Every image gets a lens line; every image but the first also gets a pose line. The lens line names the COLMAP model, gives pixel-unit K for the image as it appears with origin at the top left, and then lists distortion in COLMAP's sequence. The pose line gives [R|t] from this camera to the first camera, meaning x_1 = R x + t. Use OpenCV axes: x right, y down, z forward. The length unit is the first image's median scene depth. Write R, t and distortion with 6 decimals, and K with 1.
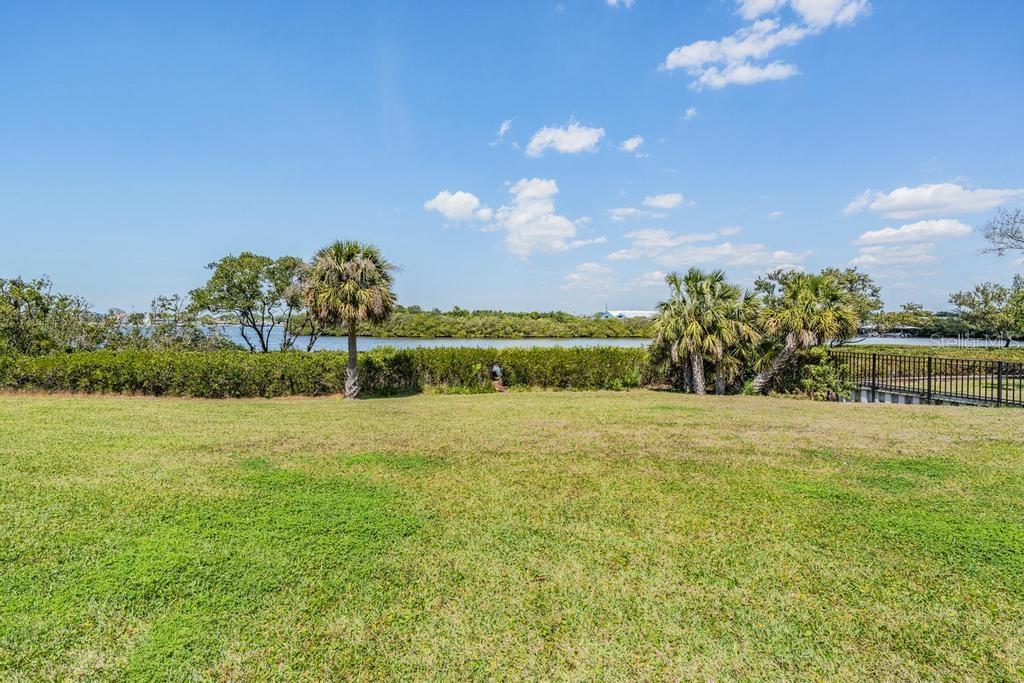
lens RADIAL K [[494.8, 0, 504.7], [0, 494.8, 317.5], [0, 0, 1]] dist [-0.003362, 0.000952]
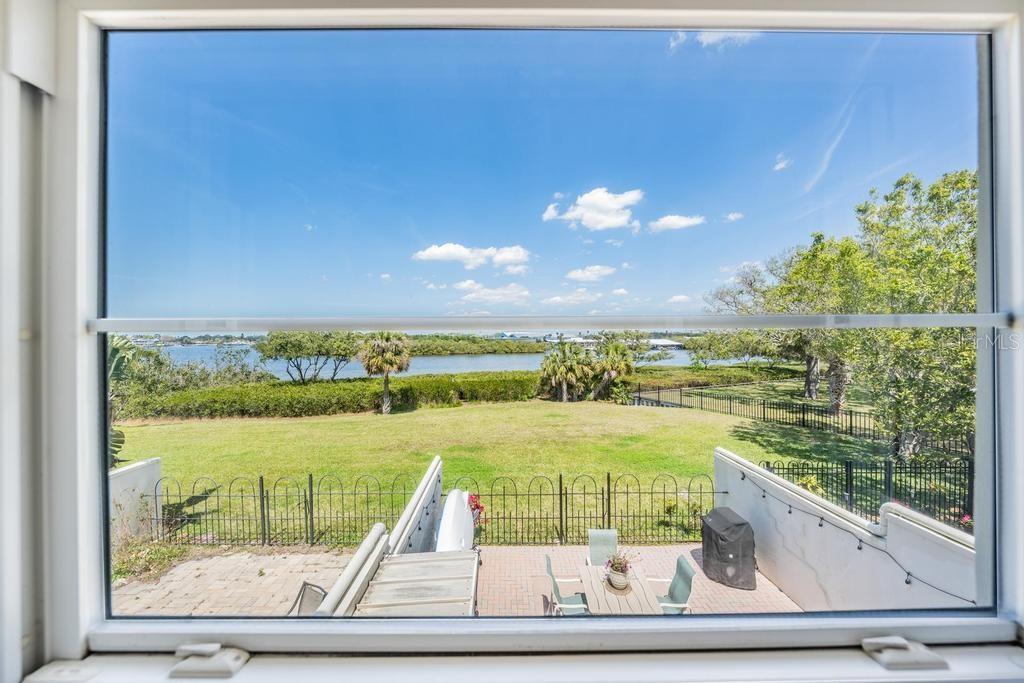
lens RADIAL K [[349.7, 0, 499.2], [0, 349.7, 322.3], [0, 0, 1]] dist [-0.001752, -0.000091]
pose [[0.980917, -0.003046, 0.194405, -0.131241], [0.009426, 0.999447, -0.031903, -0.115967], [-0.194200, 0.033126, 0.980402, -0.319242]]
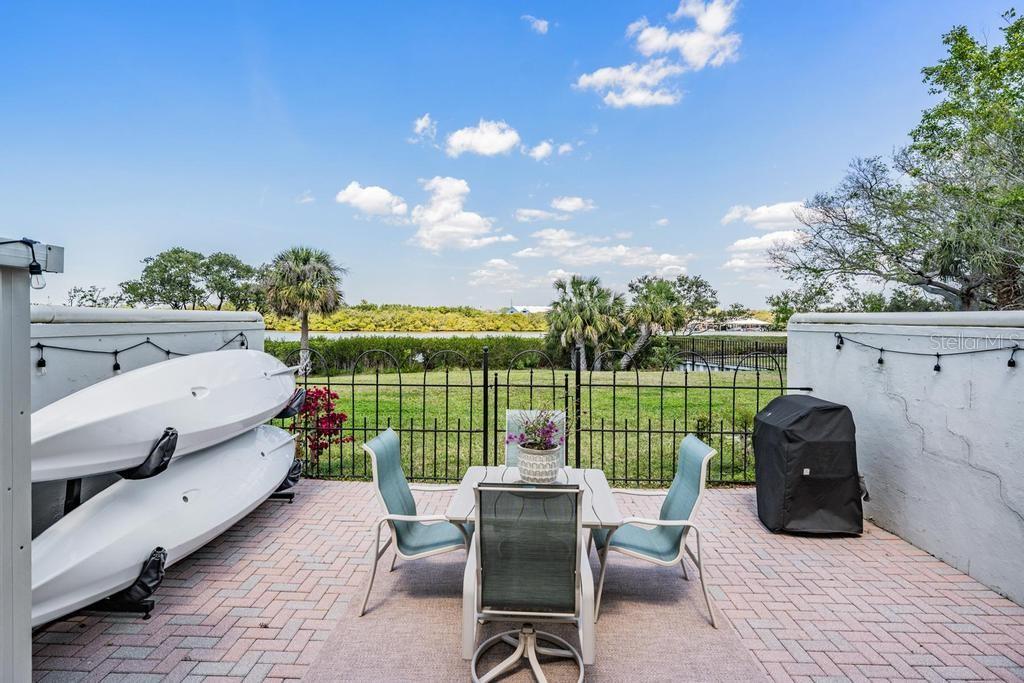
lens RADIAL K [[494.8, 0, 503.8], [0, 494.8, 311.2], [0, 0, 1]] dist [-0.003362, 0.000952]
pose [[0.983342, 0.008485, 0.181567, -0.045493], [-0.008219, 0.999964, -0.002220, 0.000969], [-0.181579, 0.000690, 0.983376, -0.241035]]
